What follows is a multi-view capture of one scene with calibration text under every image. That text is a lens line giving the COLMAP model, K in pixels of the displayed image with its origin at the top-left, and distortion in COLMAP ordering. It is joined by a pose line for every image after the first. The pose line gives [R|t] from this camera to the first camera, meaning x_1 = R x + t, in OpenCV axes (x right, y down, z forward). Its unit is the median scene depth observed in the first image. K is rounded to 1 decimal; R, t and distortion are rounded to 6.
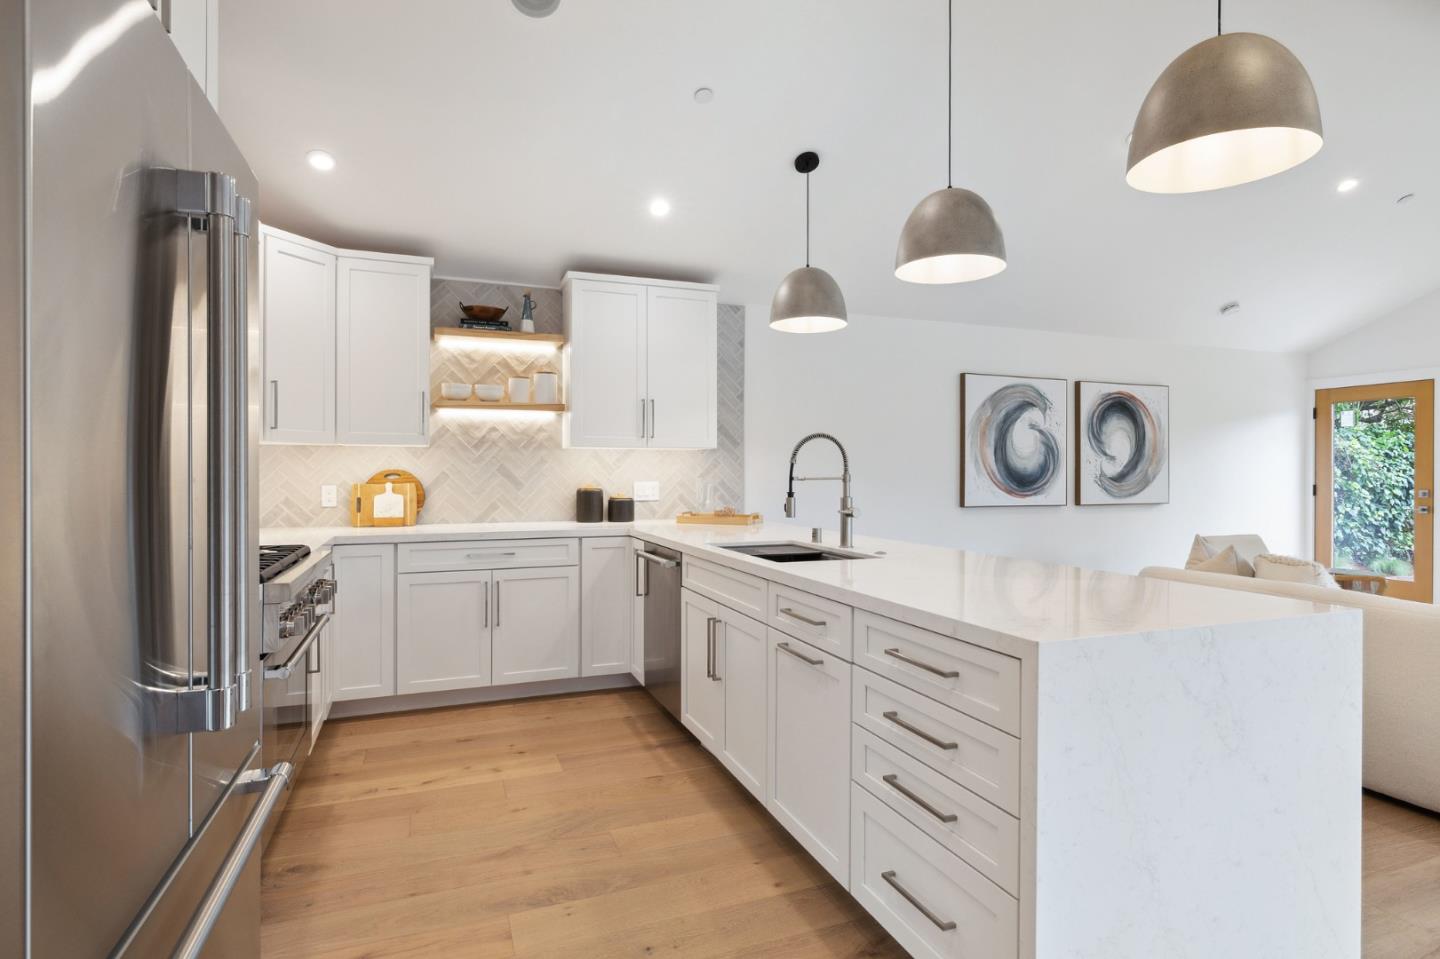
lens RADIAL K [[740.6, 0, 721.0], [0, 740.6, 472.2], [0, 0, 1]] dist [-0.005144, 0.004491]
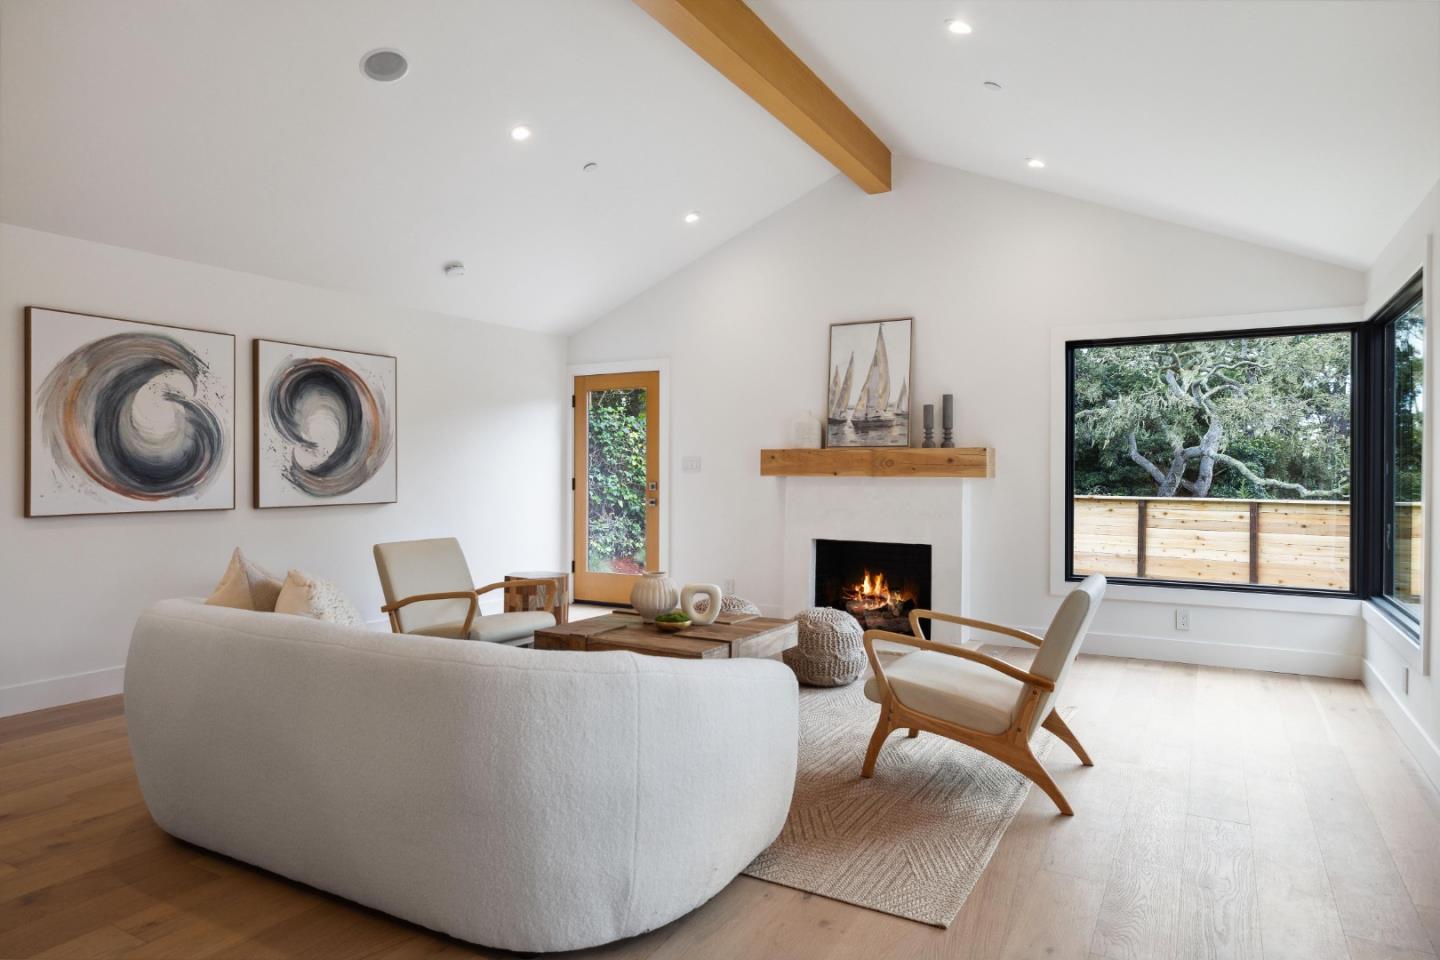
lens RADIAL K [[864.9, 0, 723.7], [0, 864.9, 471.1], [0, 0, 1]] dist [-0.010196, 0.014060]
pose [[0.775722, -0.003277, 0.631066, 0.331148], [0.002305, 0.999995, 0.002360, 0.007443], [-0.631070, -0.000377, 0.775726, 0.048648]]
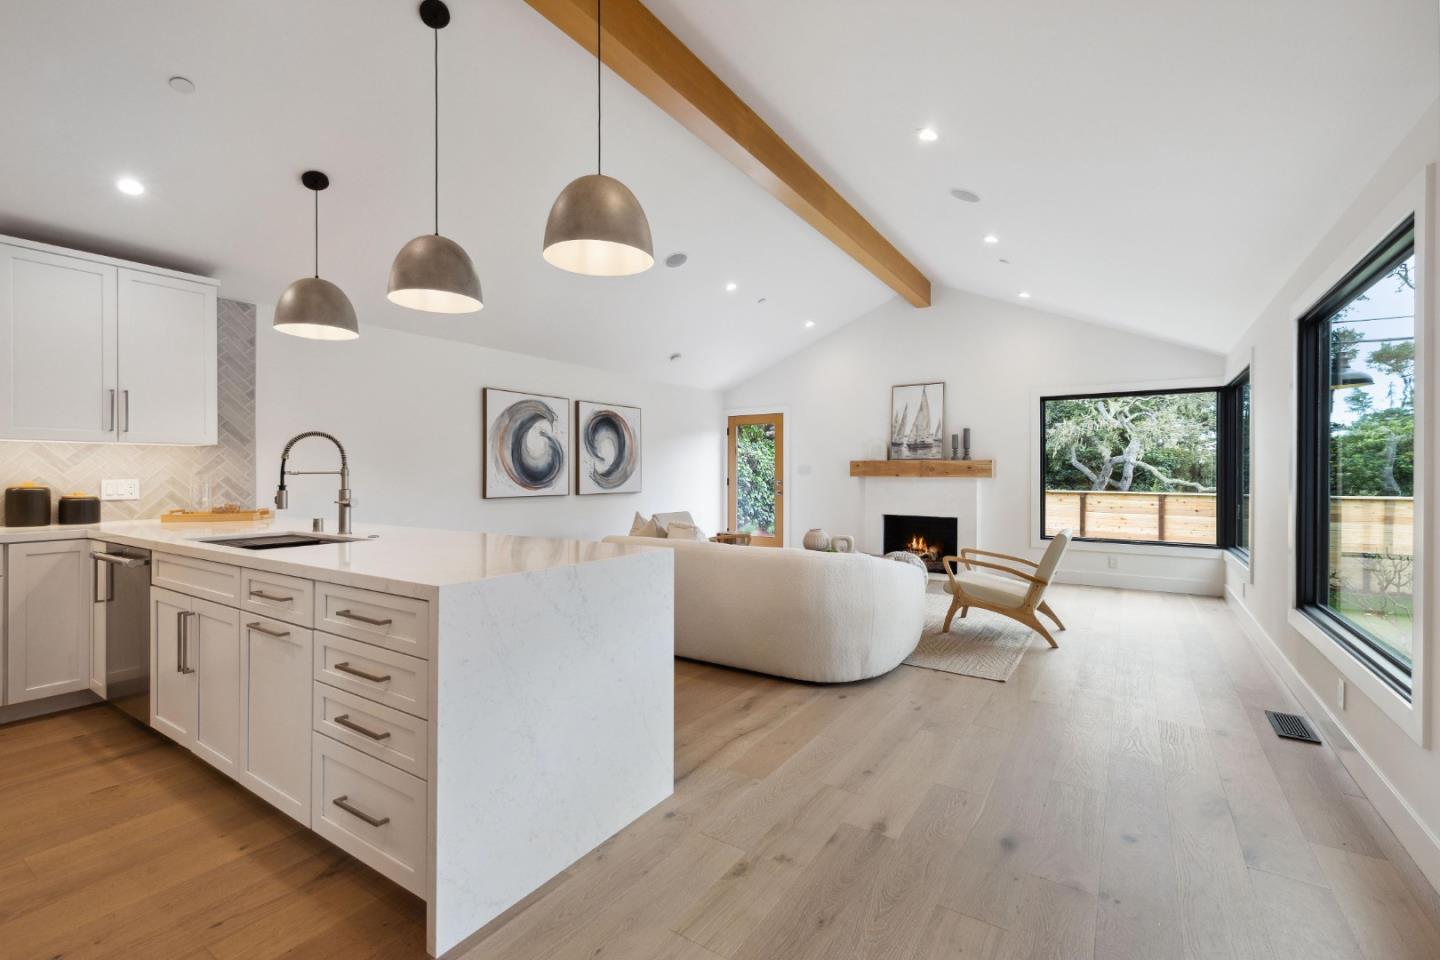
lens RADIAL K [[627.6, 0, 721.9], [0, 627.6, 470.9], [0, 0, 1]] dist [0.007479, -0.001751]
pose [[0.814024, -0.001393, 0.580829, 0.046637], [0.003028, 0.999994, -0.001846, 0.005272], [-0.580823, 0.003262, 0.814024, -0.064412]]
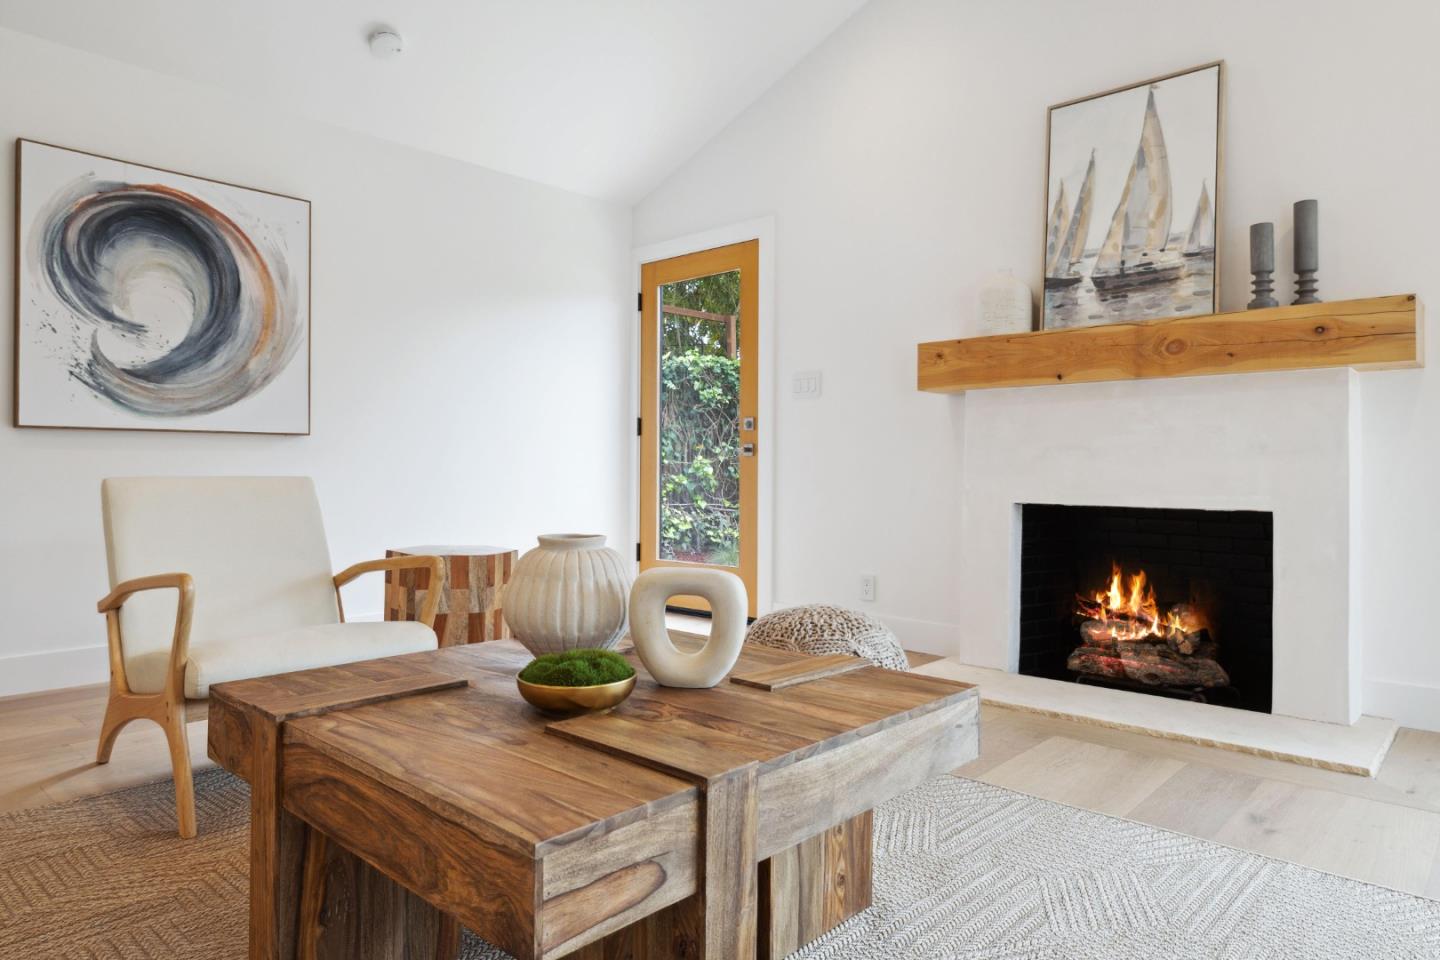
lens RADIAL K [[864.9, 0, 738.2], [0, 864.9, 464.2], [0, 0, 1]] dist [-0.010196, 0.014060]
pose [[0.891593, 0.002521, 0.452830, 0.689562], [0.001506, 0.999962, -0.008531, 0.077447], [-0.452834, 0.008287, 0.891556, 0.402282]]
